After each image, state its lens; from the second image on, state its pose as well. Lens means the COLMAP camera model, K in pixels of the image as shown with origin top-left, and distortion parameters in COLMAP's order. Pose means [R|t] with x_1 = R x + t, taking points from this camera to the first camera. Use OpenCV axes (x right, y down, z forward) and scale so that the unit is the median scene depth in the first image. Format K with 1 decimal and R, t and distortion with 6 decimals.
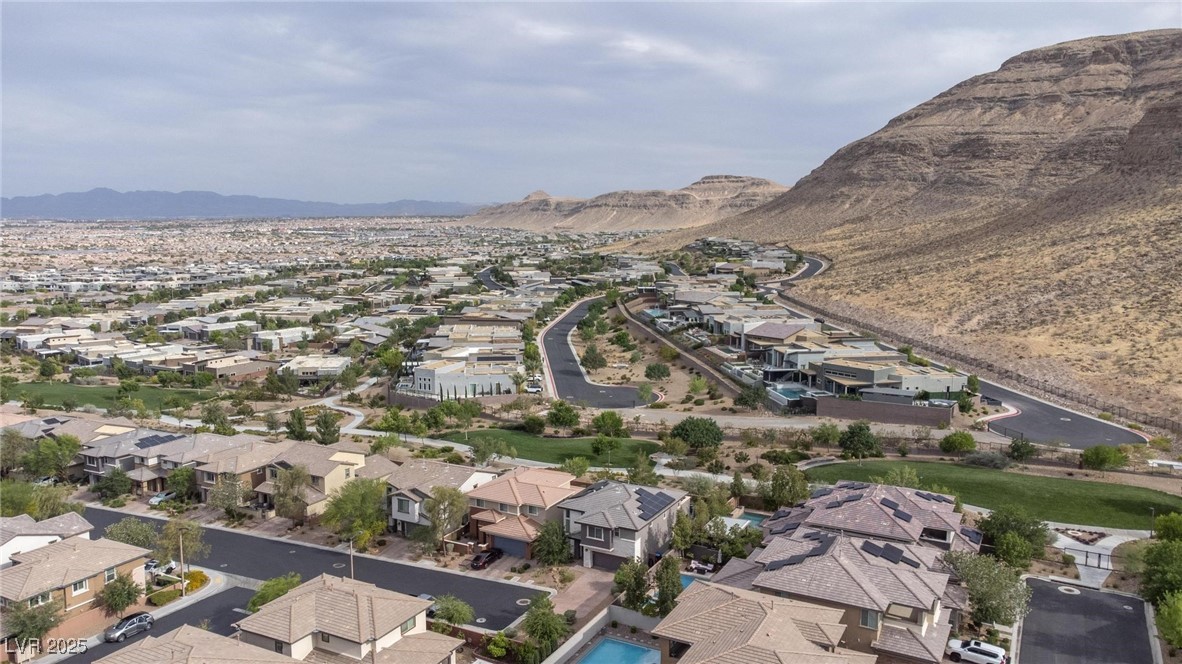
lens RADIAL K [[870.8, 0, 586.4], [0, 870.8, 315.8], [0, 0, 1]] dist [0.019916, 0.044501]
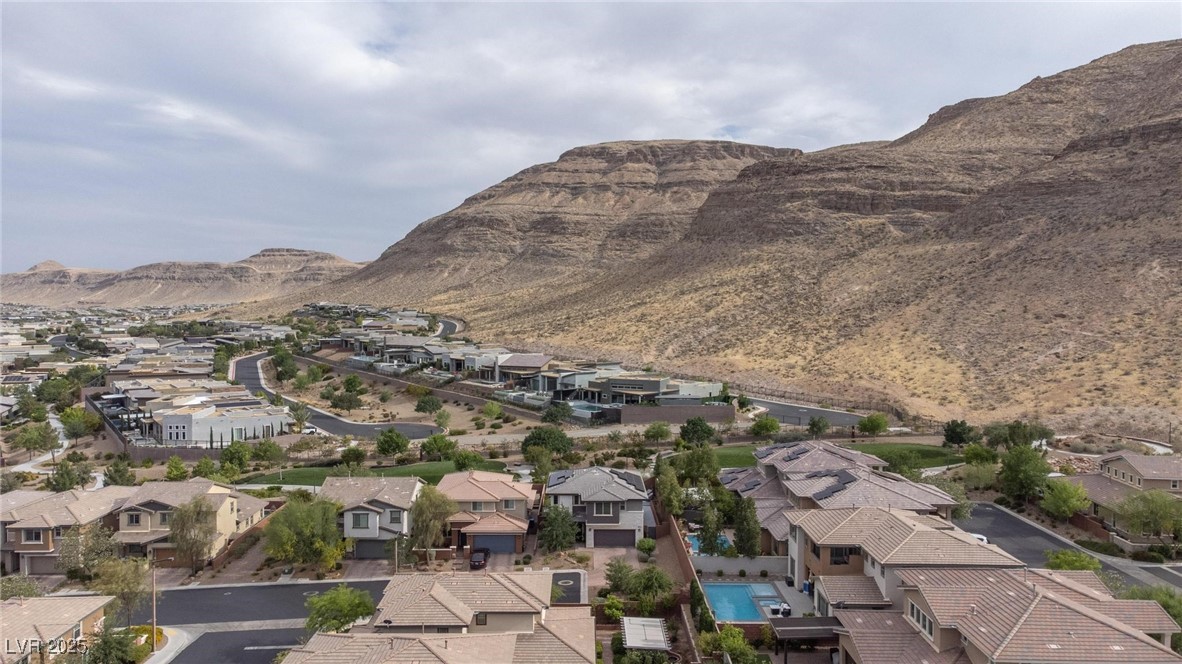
lens RADIAL K [[870.8, 0, 586.4], [0, 870.8, 315.8], [0, 0, 1]] dist [0.019916, 0.044501]
pose [[0.875940, -0.008611, 0.482343, -0.145890], [0.051678, 0.995762, -0.076071, 0.029896], [-0.479644, 0.091560, 0.872673, 0.031075]]
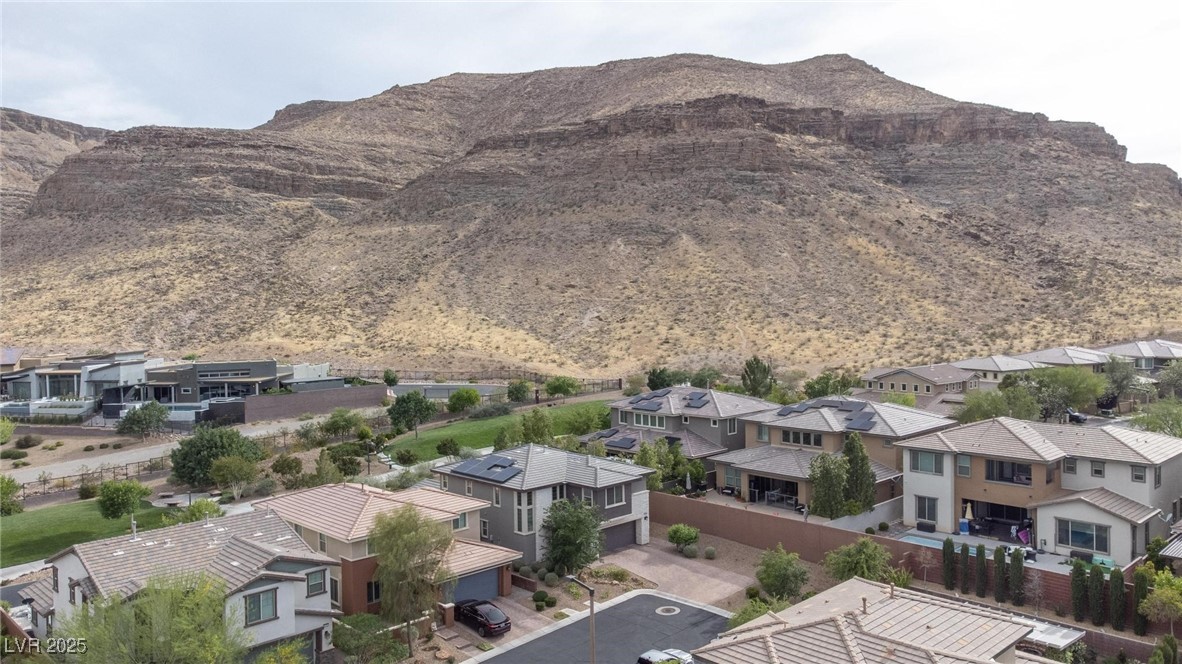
lens RADIAL K [[881.9, 0, 582.7], [0, 881.9, 308.1], [0, 0, 1]] dist [-0.002988, 0.084966]
pose [[0.290851, -0.012116, 0.956692, -0.191800], [0.125220, 0.991801, -0.025509, 0.035093], [-0.948539, 0.127217, 0.289983, 0.238621]]
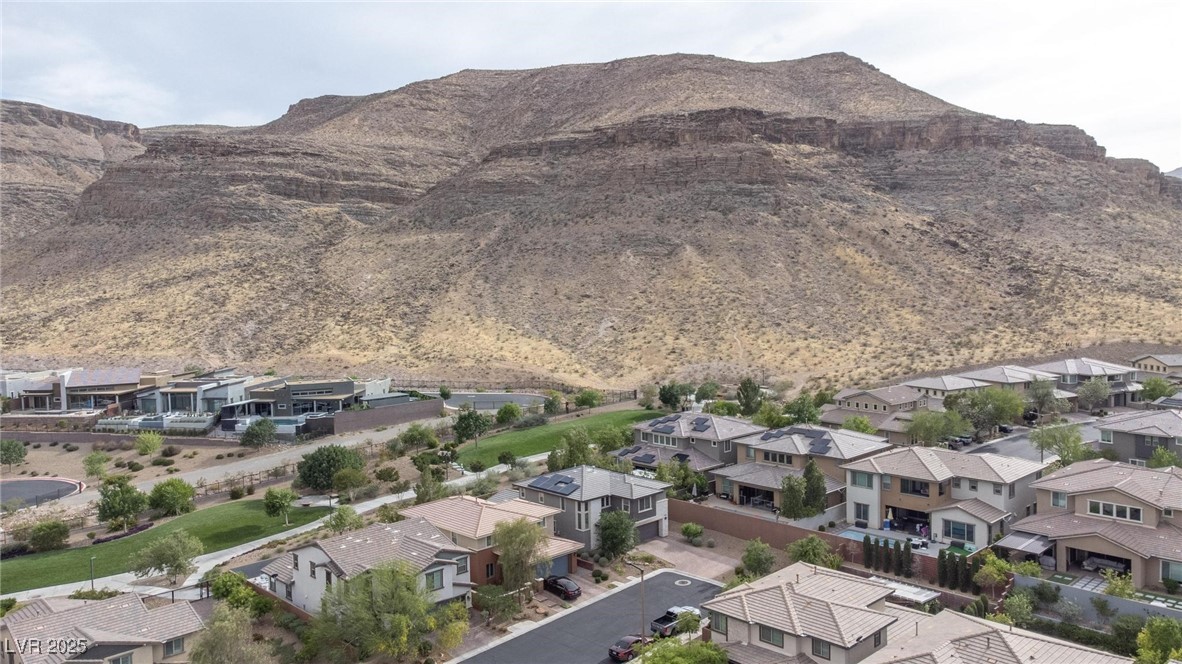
lens RADIAL K [[881.9, 0, 582.7], [0, 881.9, 308.1], [0, 0, 1]] dist [-0.002988, 0.084966]
pose [[0.292458, -0.037487, 0.955543, -0.278628], [0.129207, 0.991617, -0.000643, 0.006929], [-0.947509, 0.123651, 0.294850, 0.221291]]
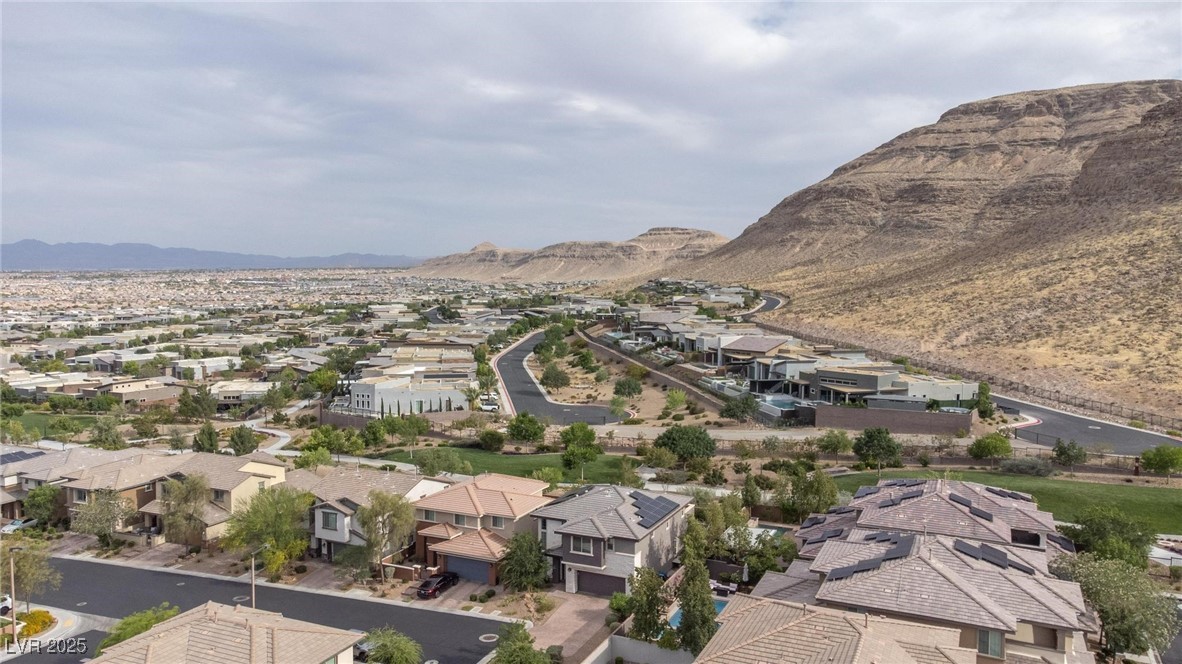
lens RADIAL K [[870.8, 0, 586.4], [0, 870.8, 315.8], [0, 0, 1]] dist [0.019916, 0.044501]
pose [[0.998098, 0.001837, 0.061615, -0.009911], [0.001981, 0.998083, -0.061852, 0.027998], [-0.061611, 0.061857, 0.996182, 0.066058]]
